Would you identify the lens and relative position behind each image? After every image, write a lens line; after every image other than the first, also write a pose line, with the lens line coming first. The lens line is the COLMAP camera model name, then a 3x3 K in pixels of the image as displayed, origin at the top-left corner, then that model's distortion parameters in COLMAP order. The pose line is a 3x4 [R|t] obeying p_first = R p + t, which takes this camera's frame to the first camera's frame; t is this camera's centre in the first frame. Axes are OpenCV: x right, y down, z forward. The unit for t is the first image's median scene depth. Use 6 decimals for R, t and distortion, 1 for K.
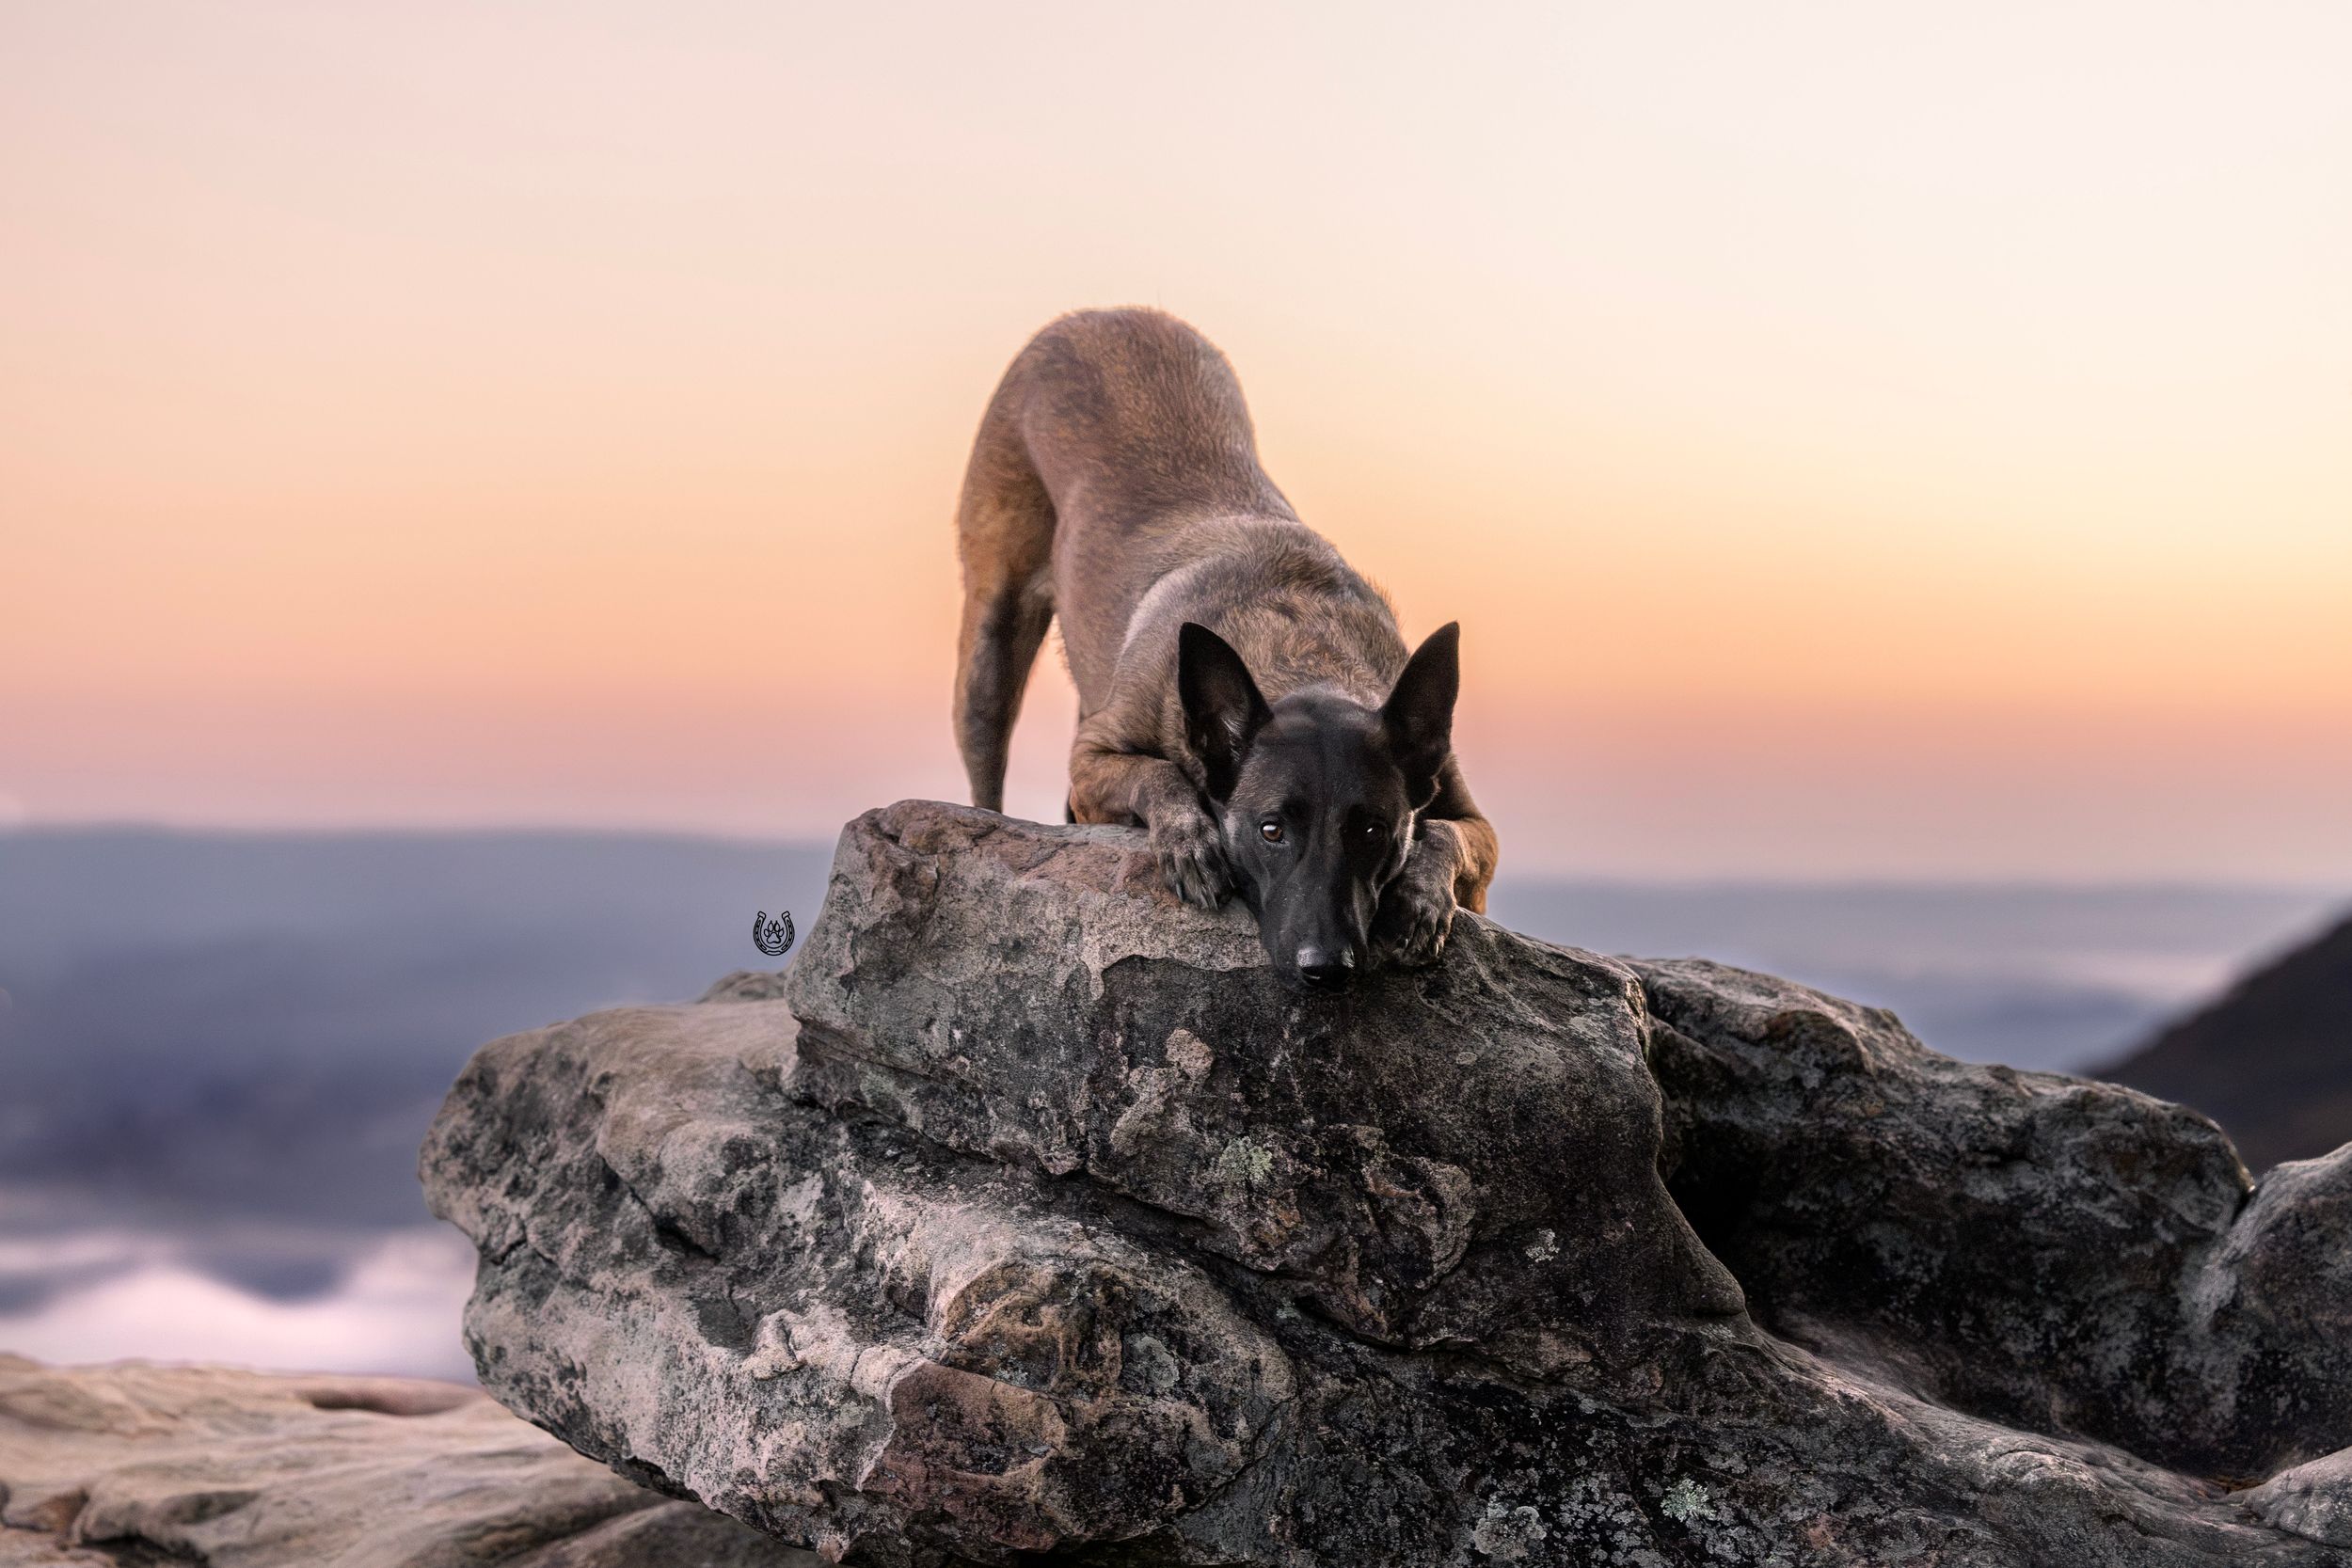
lens RADIAL K [[7425.2, 0, 1175.1], [0, 7425.2, 784.7], [0, 0, 1]] dist [-0.143549, 0.000000]
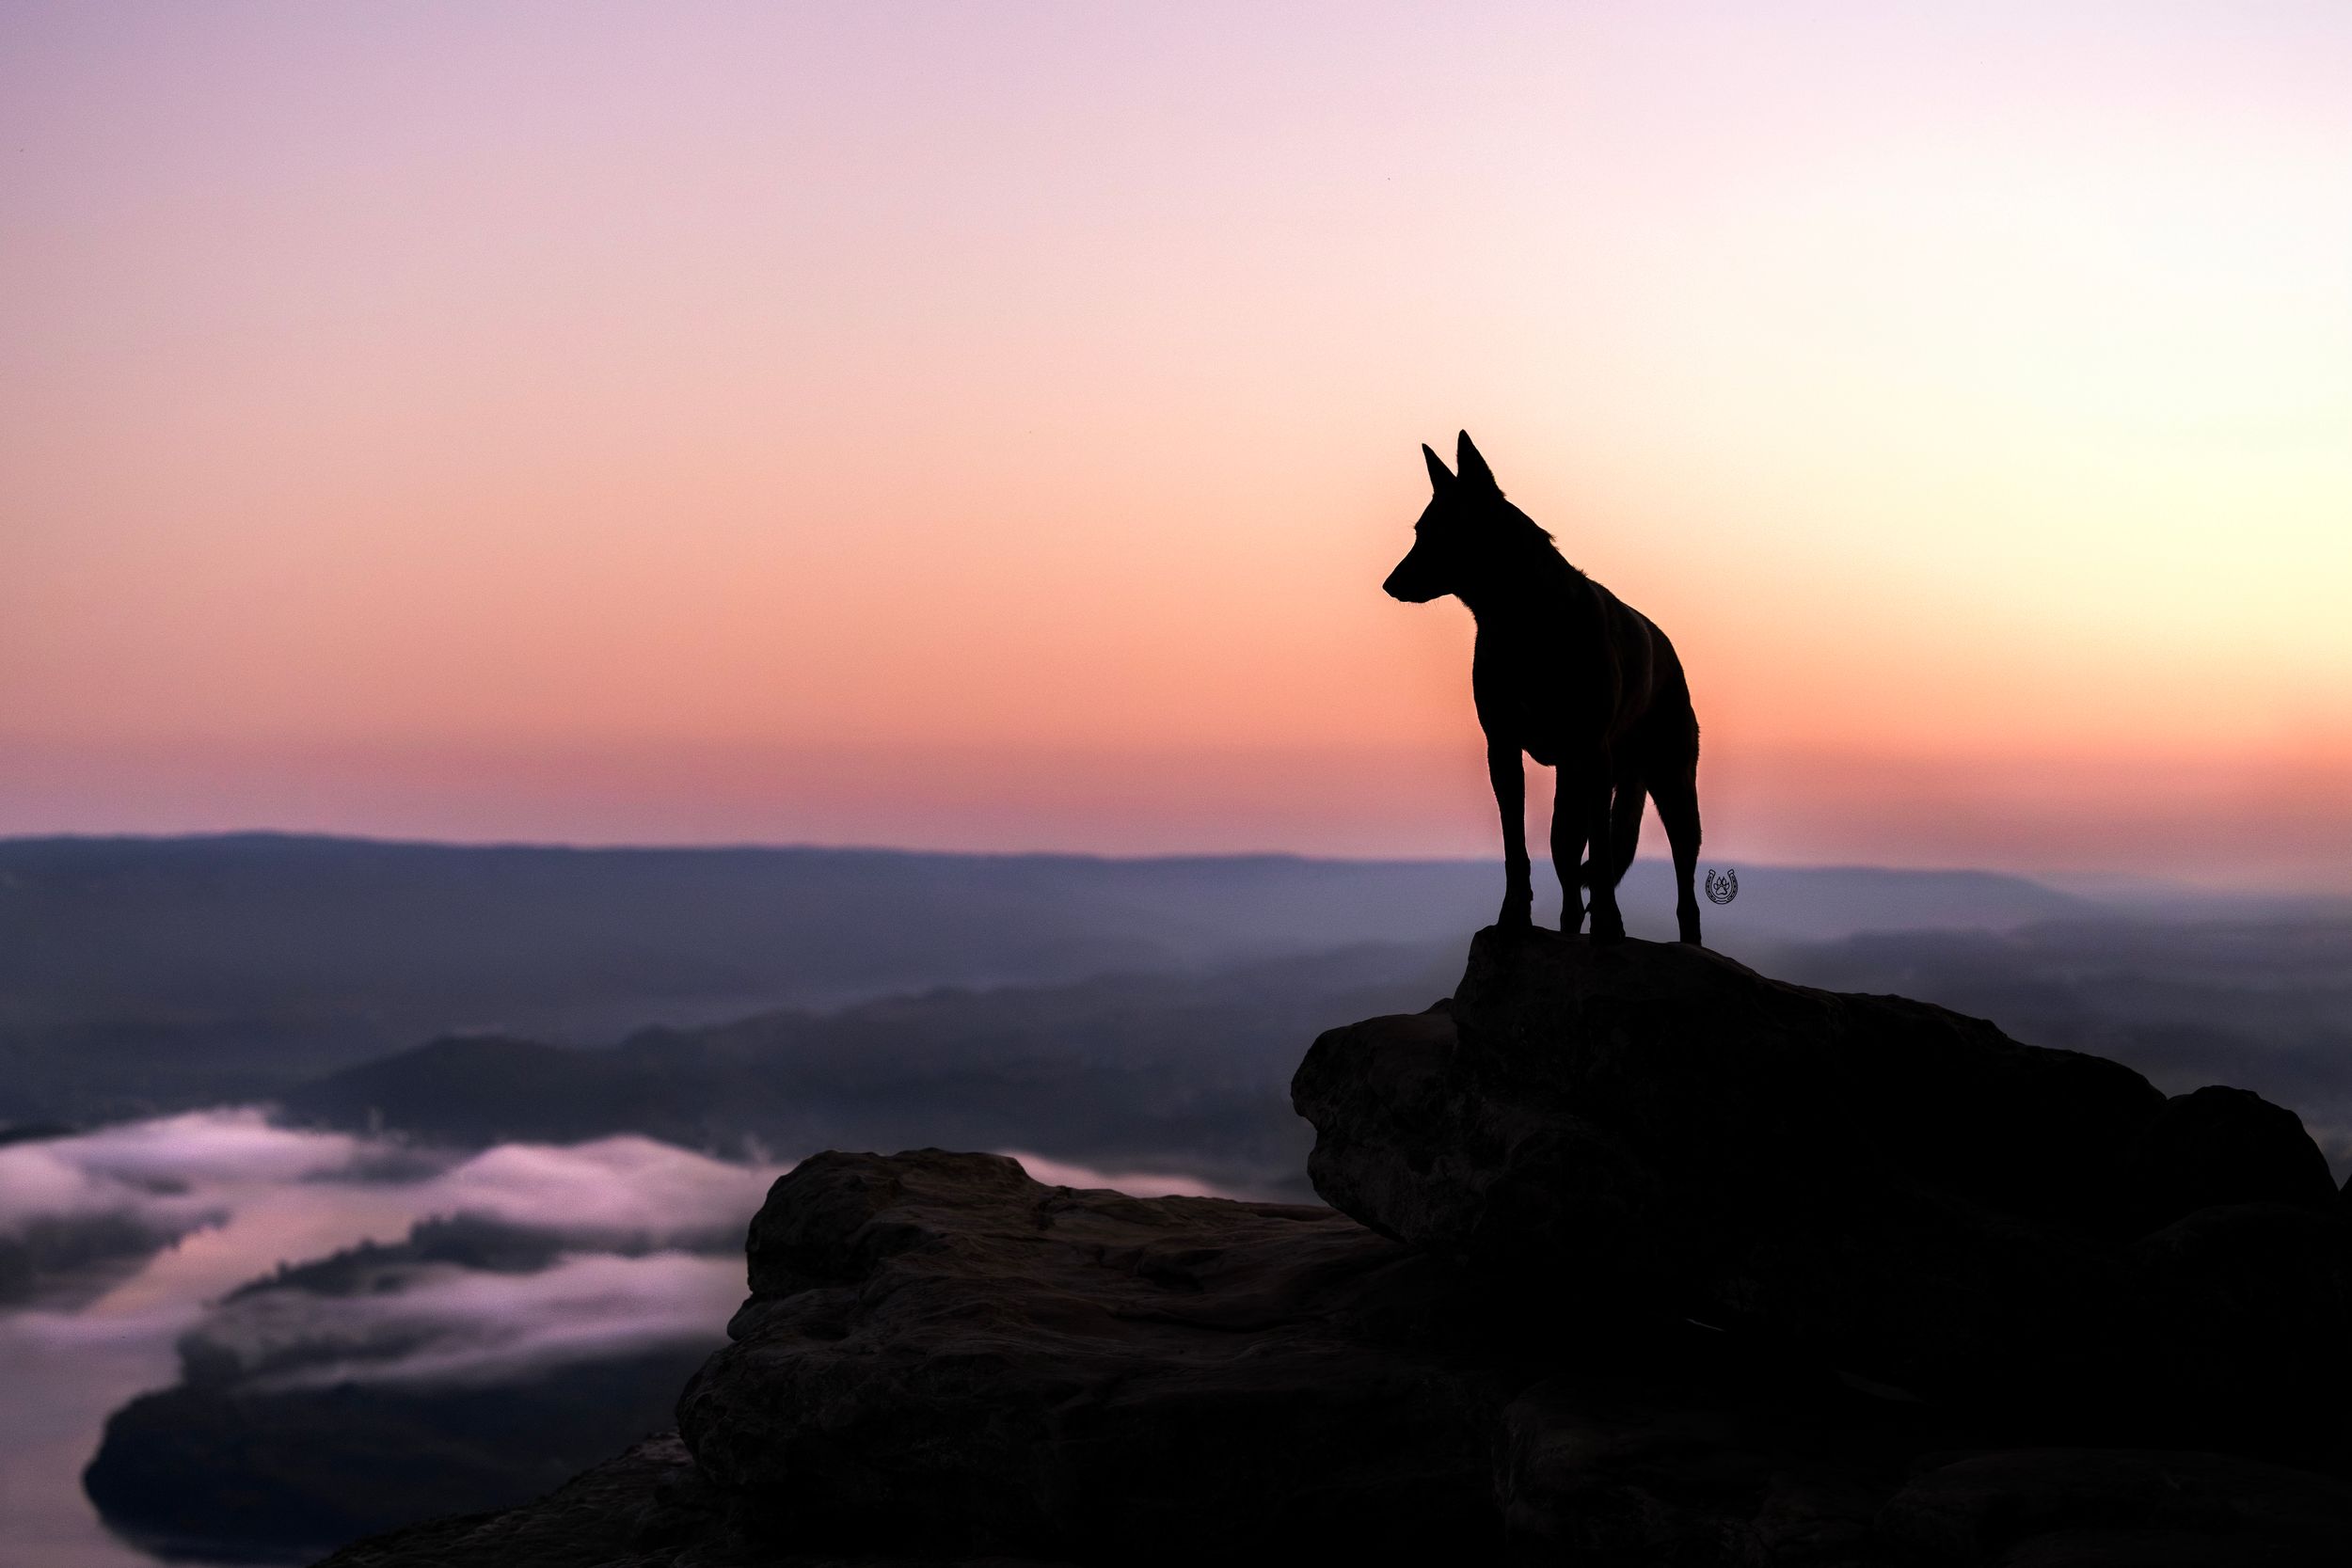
lens RADIAL K [[6242.3, 0, 1176.4], [0, 6242.3, 785.1], [0, 0, 1]] dist [-0.083595, 0.000000]
pose [[0.987391, -0.000506, -0.158300, 0.158668], [-0.000334, 0.999986, -0.005282, -0.028422], [0.158301, 0.005268, 0.987377, -0.823415]]
